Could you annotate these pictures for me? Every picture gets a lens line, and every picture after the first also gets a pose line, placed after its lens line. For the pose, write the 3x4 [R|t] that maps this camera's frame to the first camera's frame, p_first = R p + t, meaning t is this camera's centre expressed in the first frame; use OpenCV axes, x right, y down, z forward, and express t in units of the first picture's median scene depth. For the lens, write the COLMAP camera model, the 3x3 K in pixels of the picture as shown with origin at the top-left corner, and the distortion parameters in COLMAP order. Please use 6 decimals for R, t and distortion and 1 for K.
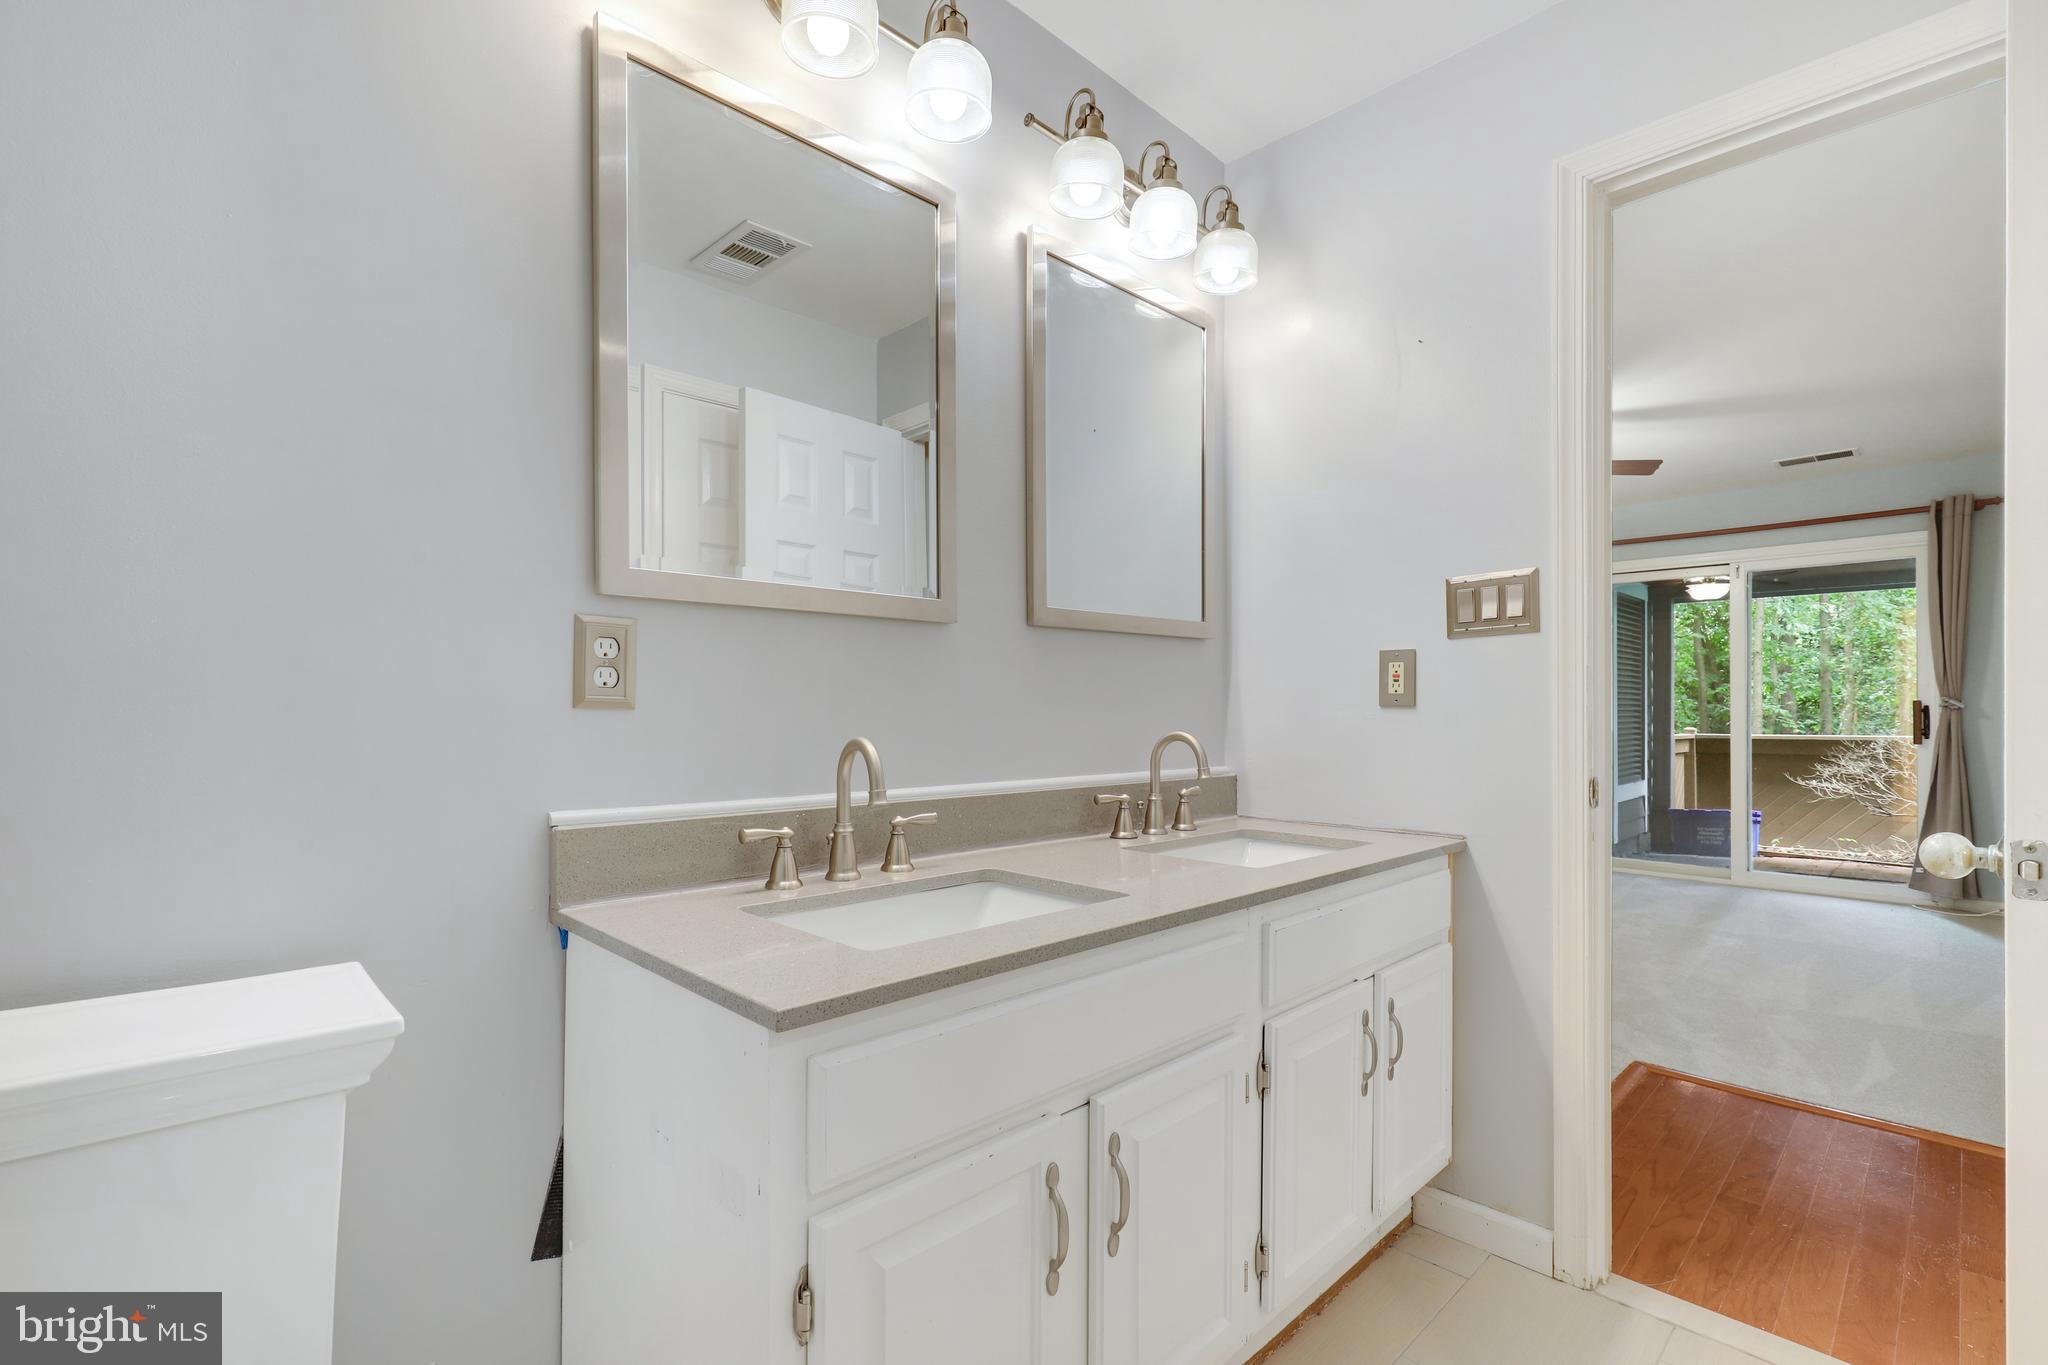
lens RADIAL K [[924.4, 0, 1016.8], [0, 924.4, 692.6], [0, 0, 1]] dist [-0.000857, -0.000446]
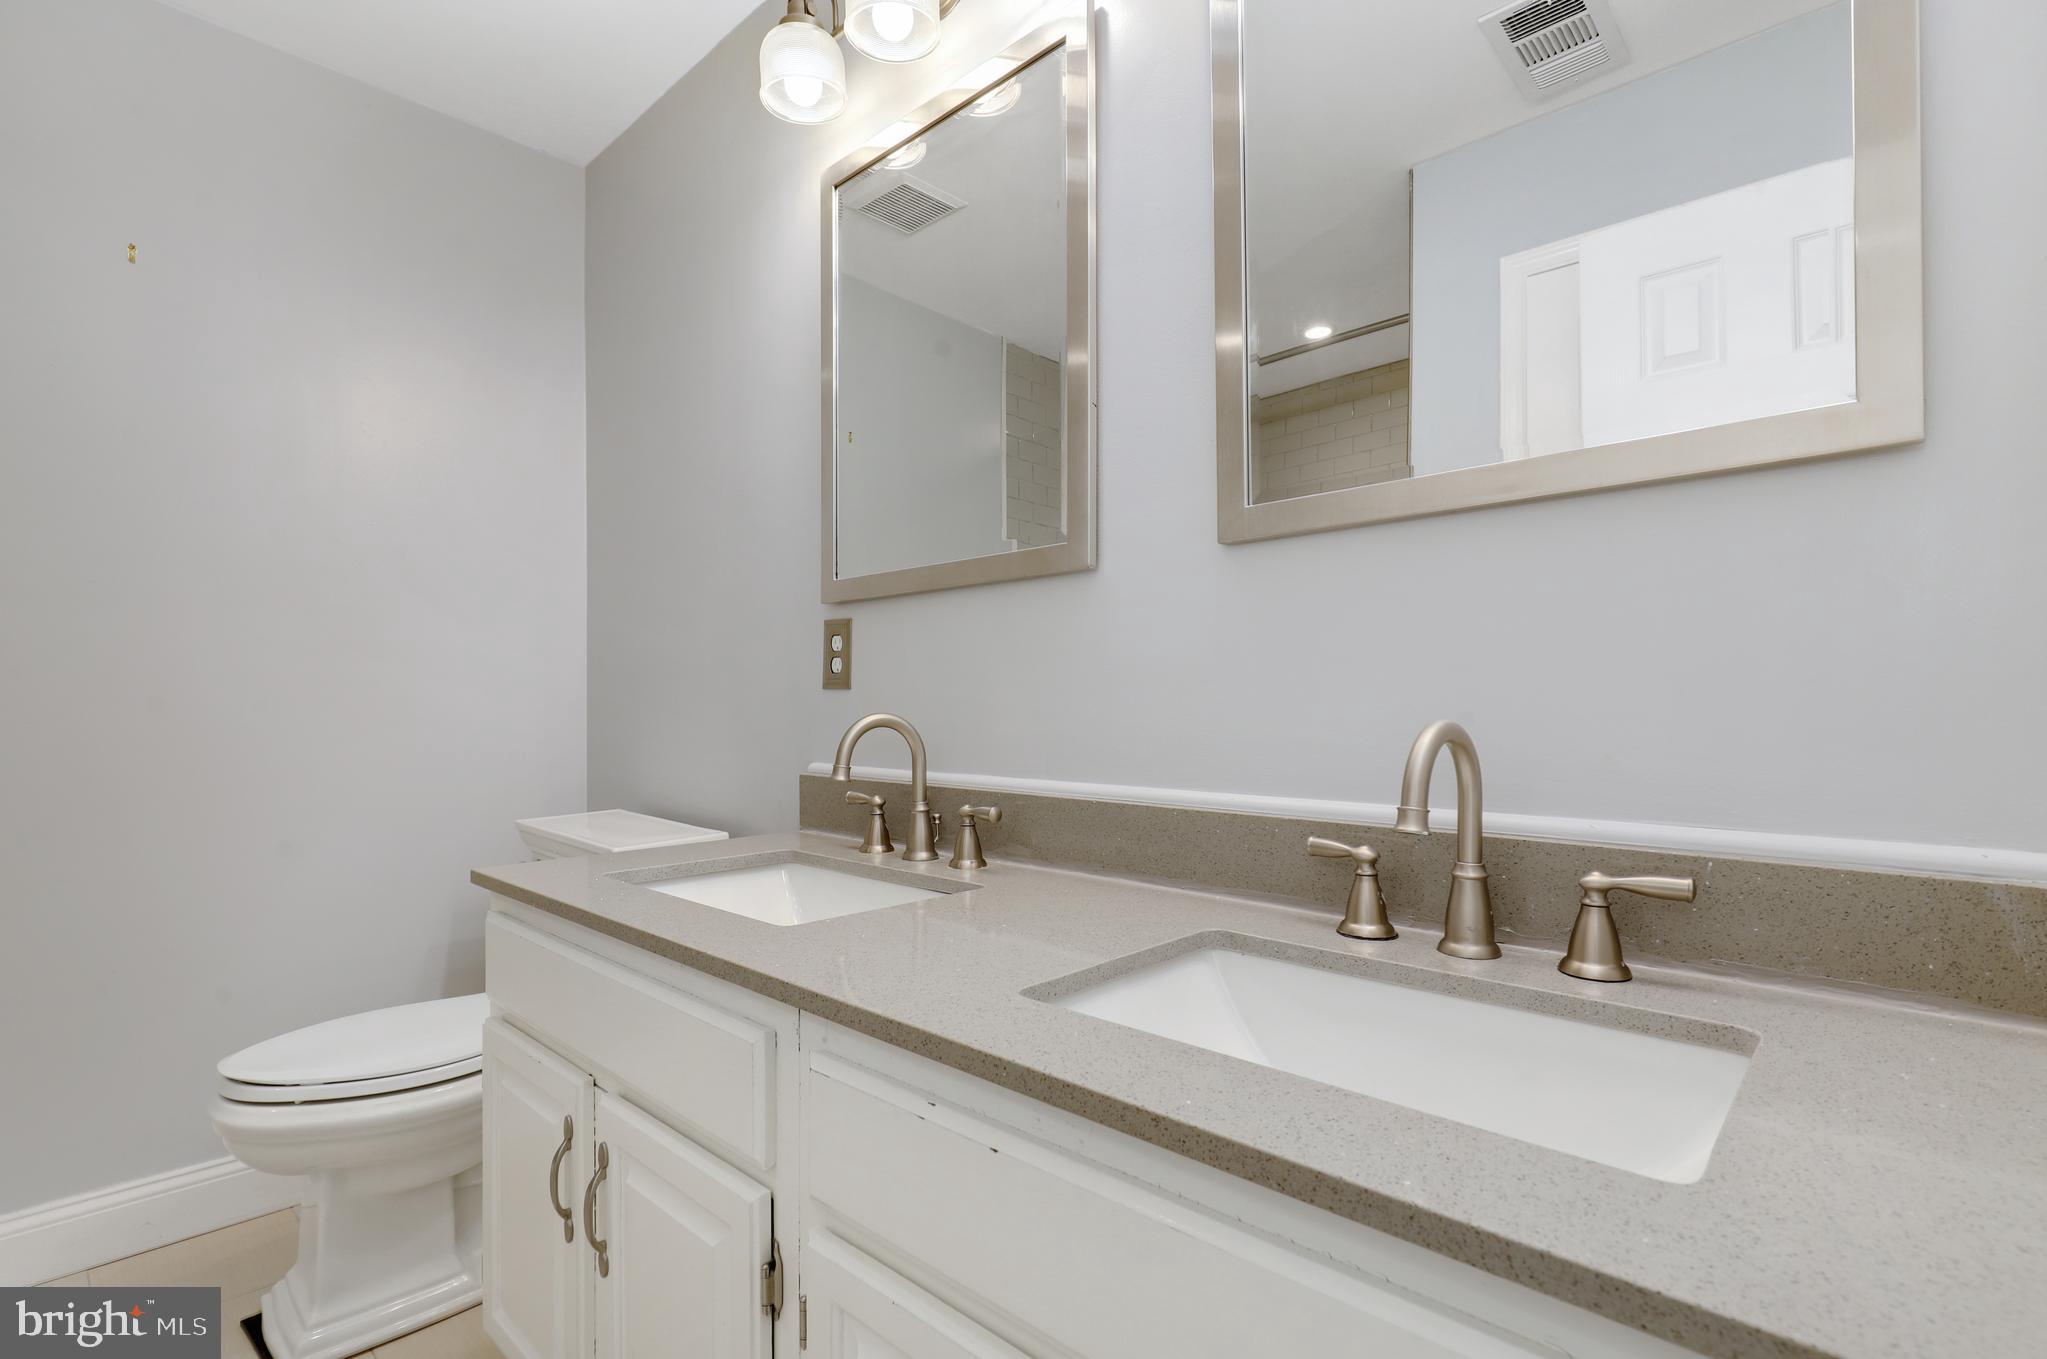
lens RADIAL K [[939.9, 0, 1023.3], [0, 939.9, 711.2], [0, 0, 1]] dist [-0.000127, -0.000103]
pose [[0.048867, -0.005643, -0.998789, 0.583168], [0.009711, 0.999939, -0.005174, 0.037529], [0.998758, -0.009446, 0.048919, 0.767227]]
